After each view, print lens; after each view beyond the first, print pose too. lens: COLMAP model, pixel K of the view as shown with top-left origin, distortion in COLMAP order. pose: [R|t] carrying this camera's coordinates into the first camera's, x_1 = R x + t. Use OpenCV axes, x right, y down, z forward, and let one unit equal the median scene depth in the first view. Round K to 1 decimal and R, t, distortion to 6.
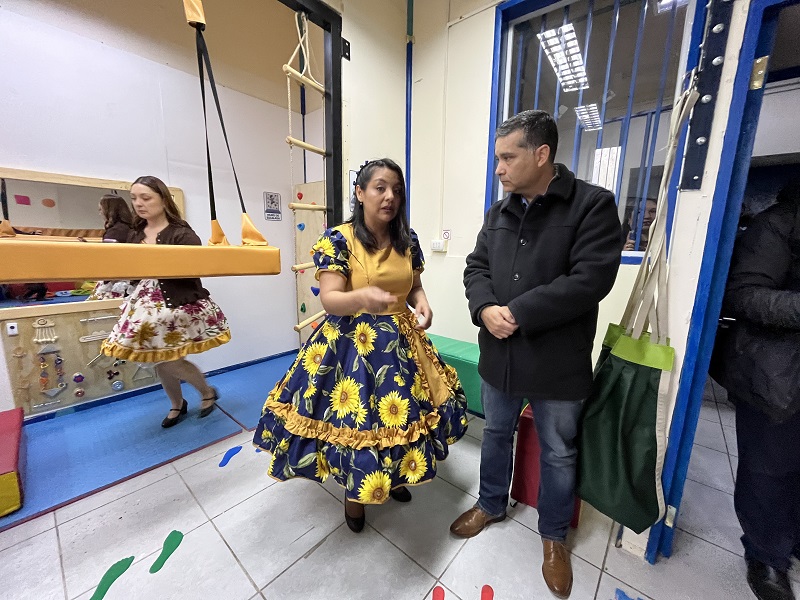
lens RADIAL K [[322.0, 0, 400.0], [0, 322.0, 300.0], [0, 0, 1]] dist [0.000898, 0.000122]
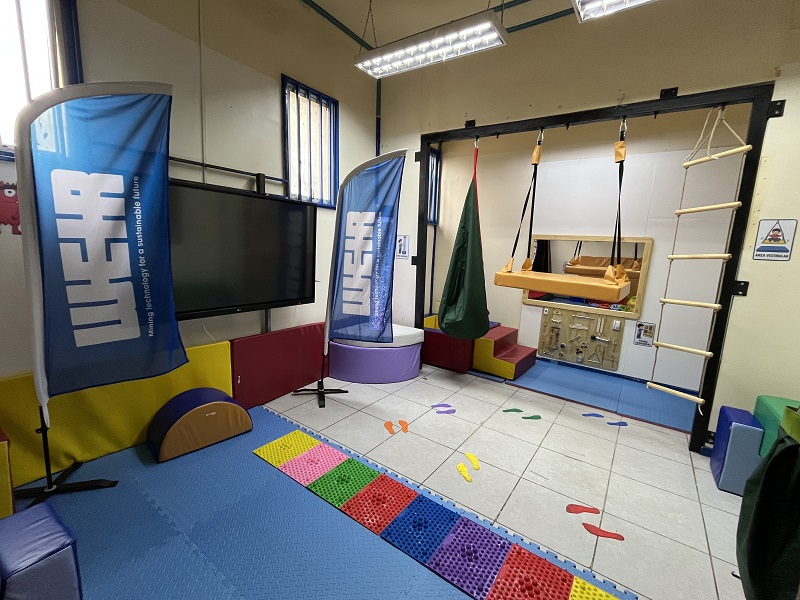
lens RADIAL K [[354.5, 0, 400.0], [0, 354.5, 300.0], [0, 0, 1]] dist [-0.000042, 0.000000]
pose [[0.093347, 0.139260, -0.985846, 0.870627], [-0.229274, 0.966565, 0.114827, -0.024639], [0.968875, 0.215311, 0.122154, -0.182547]]
